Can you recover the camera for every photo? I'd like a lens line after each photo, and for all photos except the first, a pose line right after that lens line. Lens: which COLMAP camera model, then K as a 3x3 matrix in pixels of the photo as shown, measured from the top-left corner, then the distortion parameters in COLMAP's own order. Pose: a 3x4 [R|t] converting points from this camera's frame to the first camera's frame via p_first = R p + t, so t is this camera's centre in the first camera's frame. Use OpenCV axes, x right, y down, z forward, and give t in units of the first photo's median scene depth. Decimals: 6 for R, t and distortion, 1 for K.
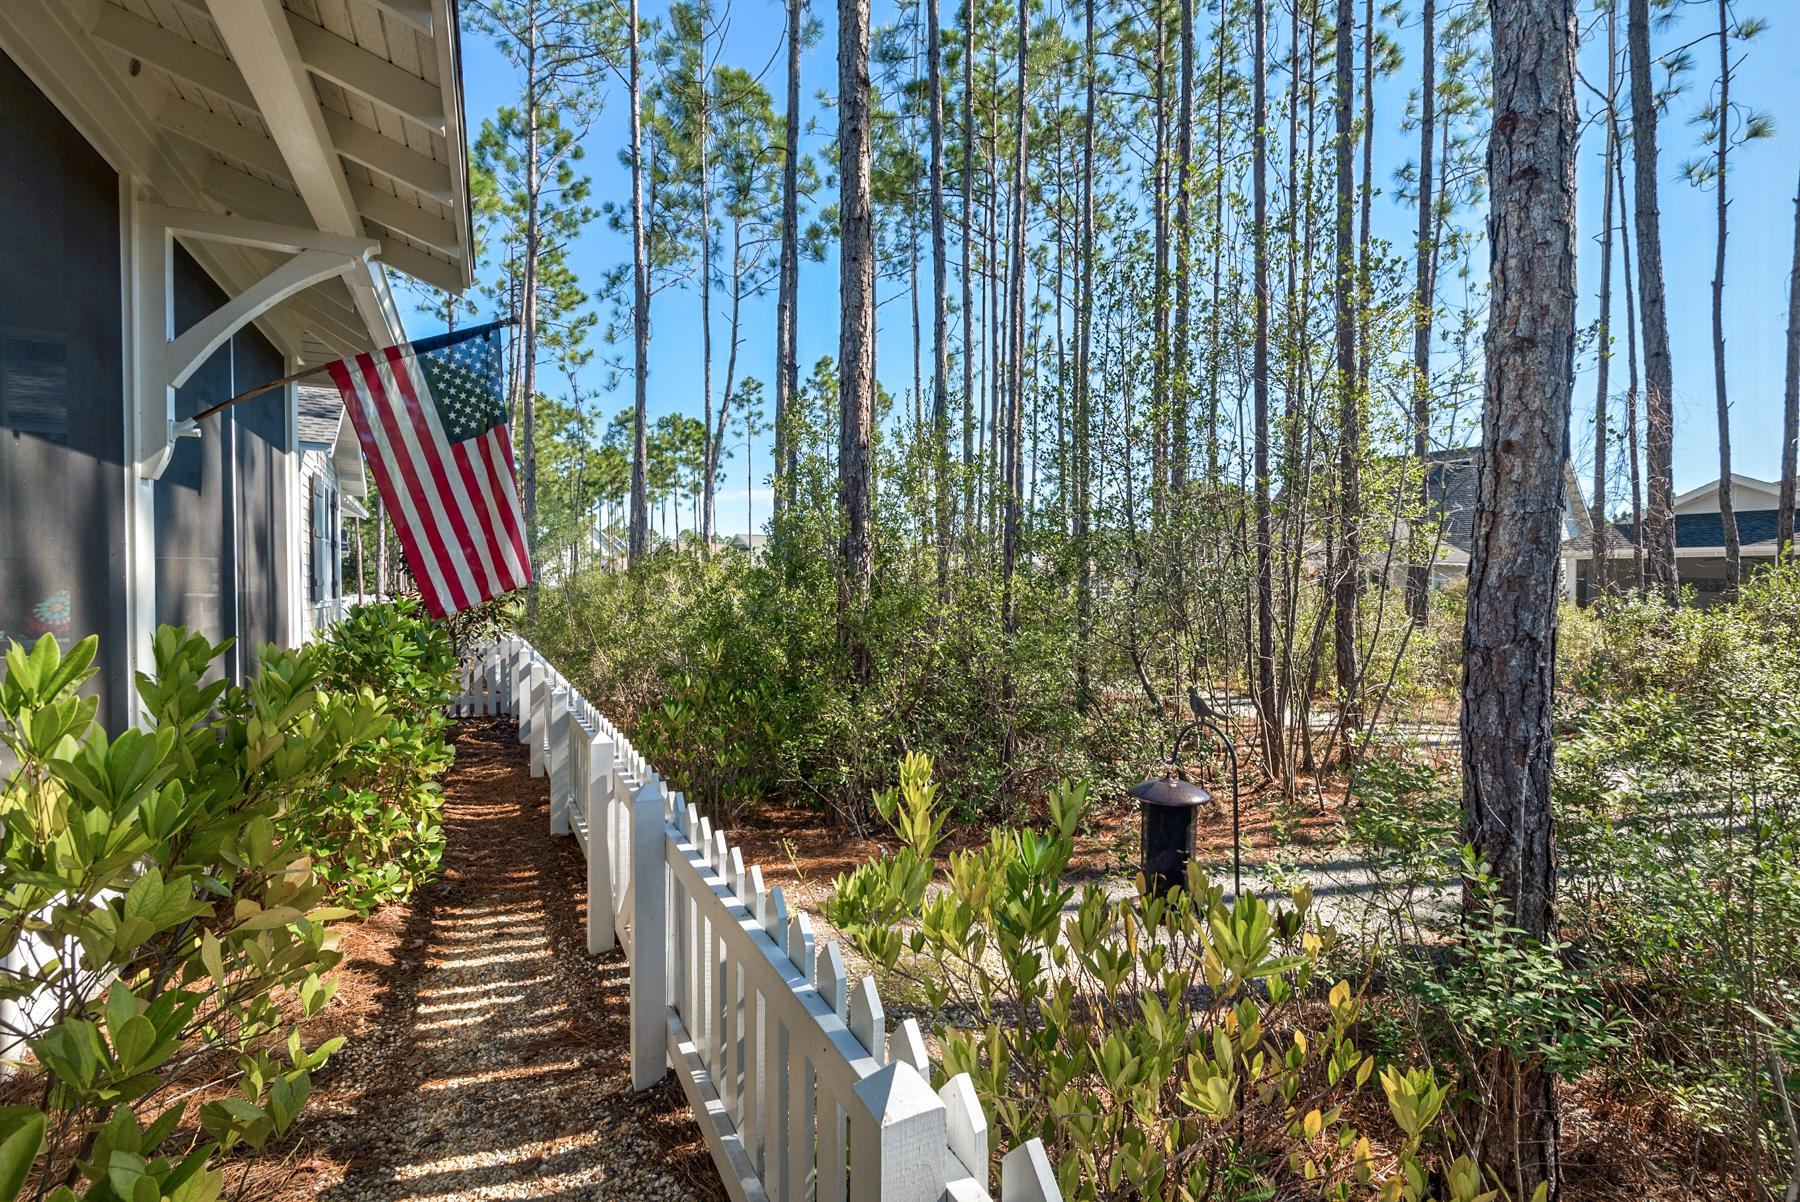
lens RADIAL K [[776.6, 0, 944.3], [0, 776.6, 605.9], [0, 0, 1]] dist [0.016884, -0.000270]
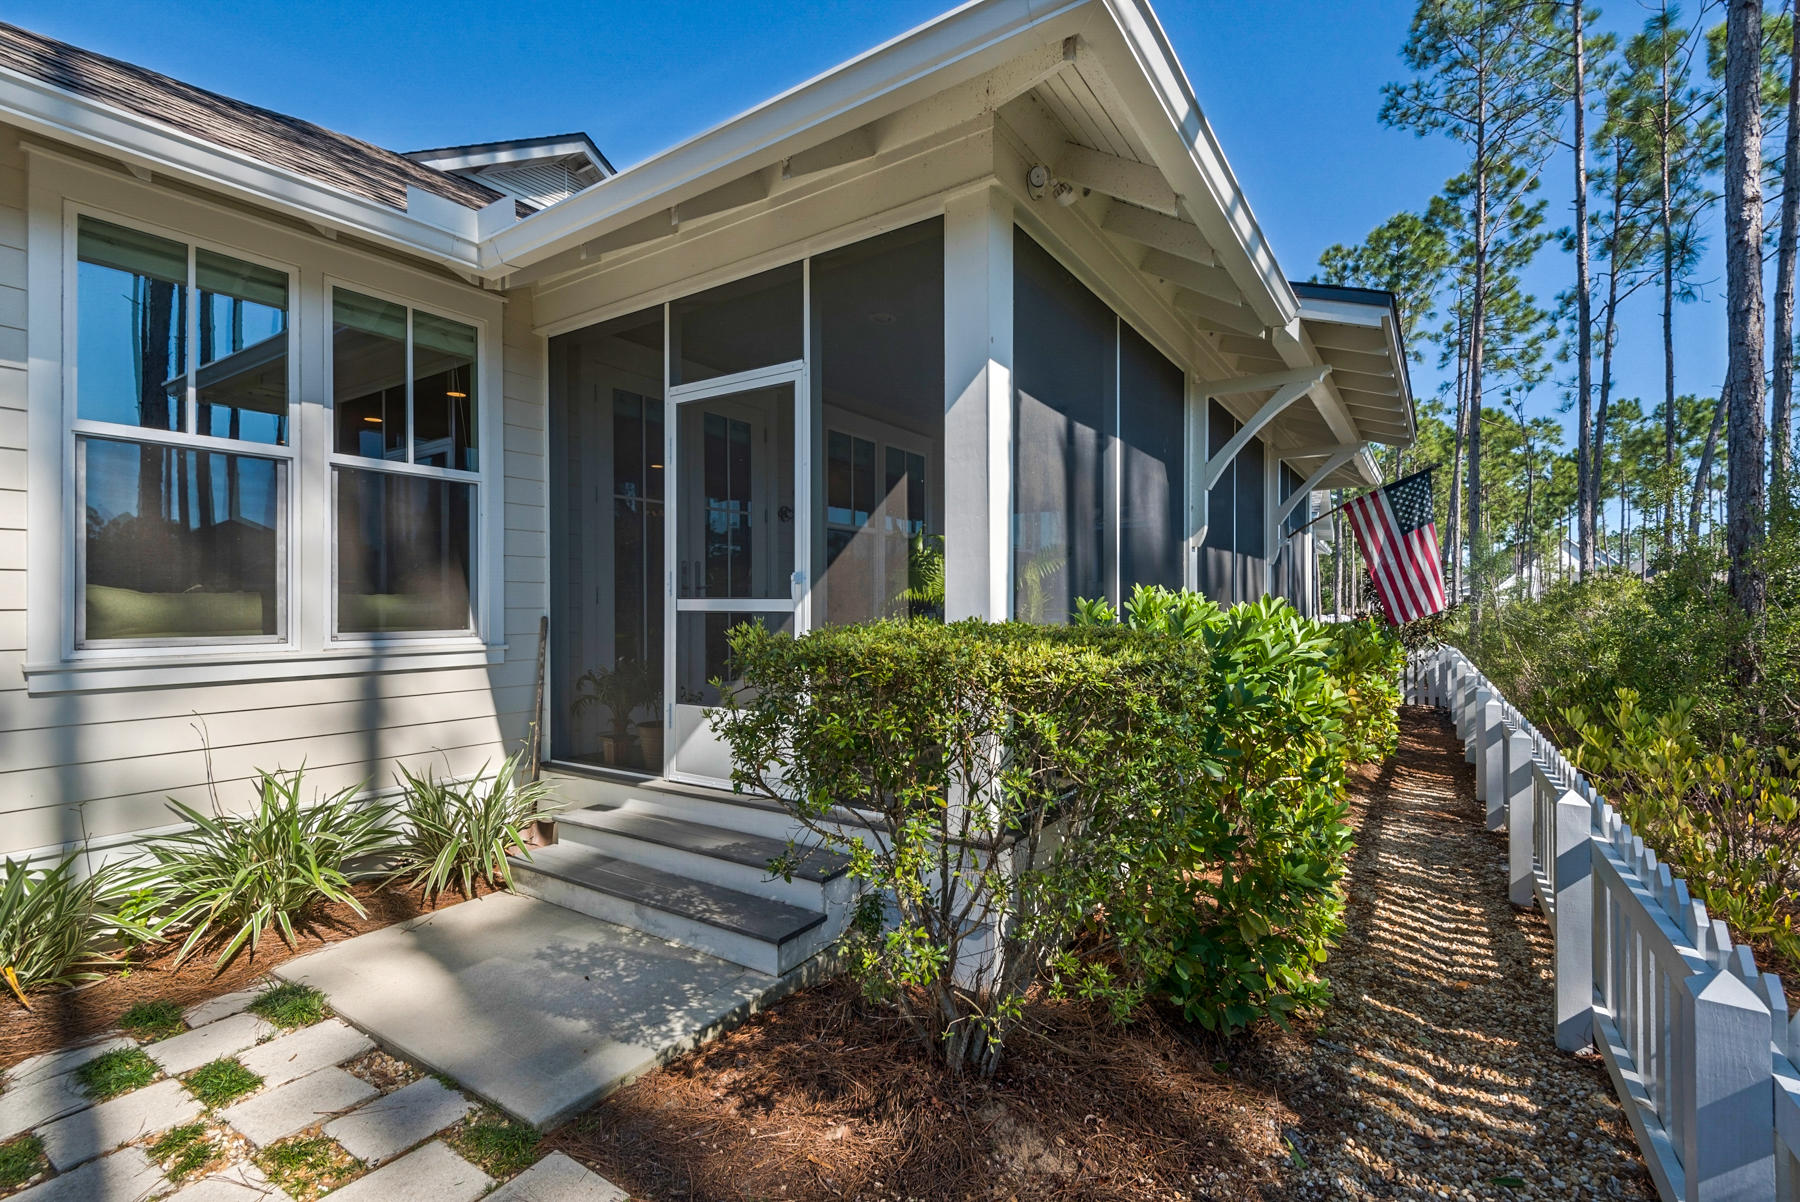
lens RADIAL K [[776.6, 0, 944.3], [0, 776.6, 605.9], [0, 0, 1]] dist [0.016884, -0.000270]
pose [[0.465221, -0.014153, -0.885081, 0.076119], [-0.026475, 0.999202, -0.029894, 0.005733], [0.884798, 0.037340, 0.464476, -0.123950]]
